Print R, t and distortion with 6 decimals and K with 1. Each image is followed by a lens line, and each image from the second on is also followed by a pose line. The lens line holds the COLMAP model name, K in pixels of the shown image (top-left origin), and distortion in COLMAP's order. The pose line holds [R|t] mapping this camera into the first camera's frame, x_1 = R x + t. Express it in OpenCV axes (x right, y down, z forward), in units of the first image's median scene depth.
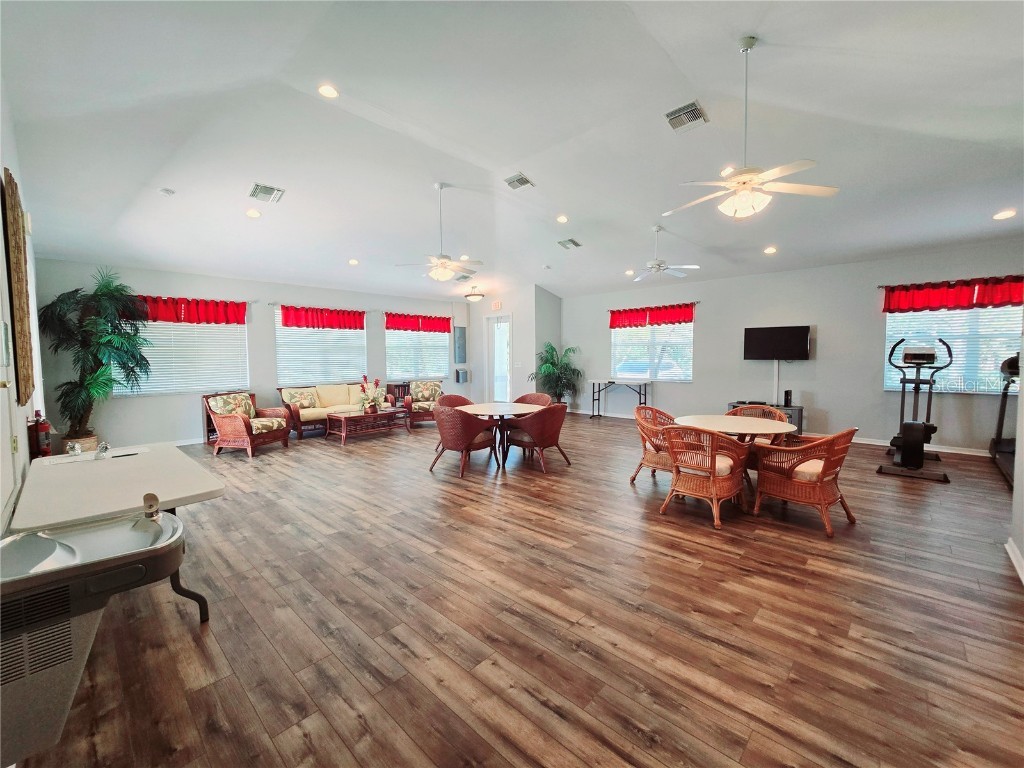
lens RADIAL K [[420.8, 0, 510.3], [0, 420.8, 381.2], [0, 0, 1]] dist [-0.000875, 0.000001]
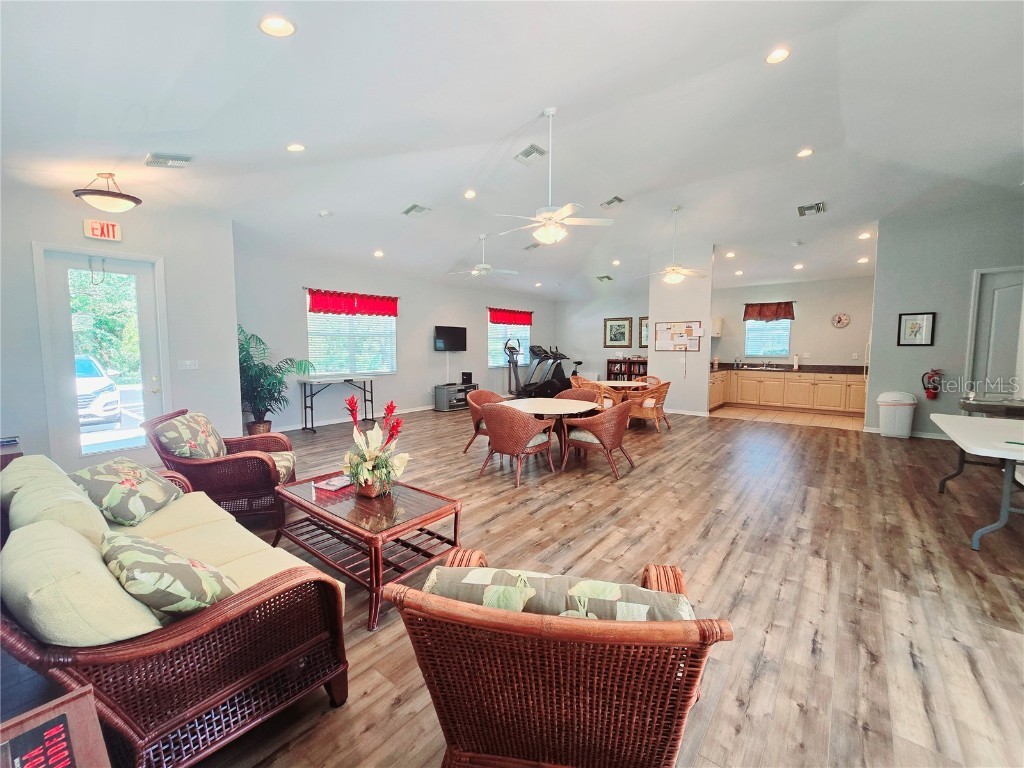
lens RADIAL K [[420.8, 0, 510.3], [0, 420.8, 381.2], [0, 0, 1]] dist [-0.000875, 0.000001]
pose [[-0.076435, -0.073182, 0.994385, -0.764568], [0.062044, 0.995021, 0.077998, -0.050983], [-0.995142, 0.067657, -0.071514, 0.957596]]
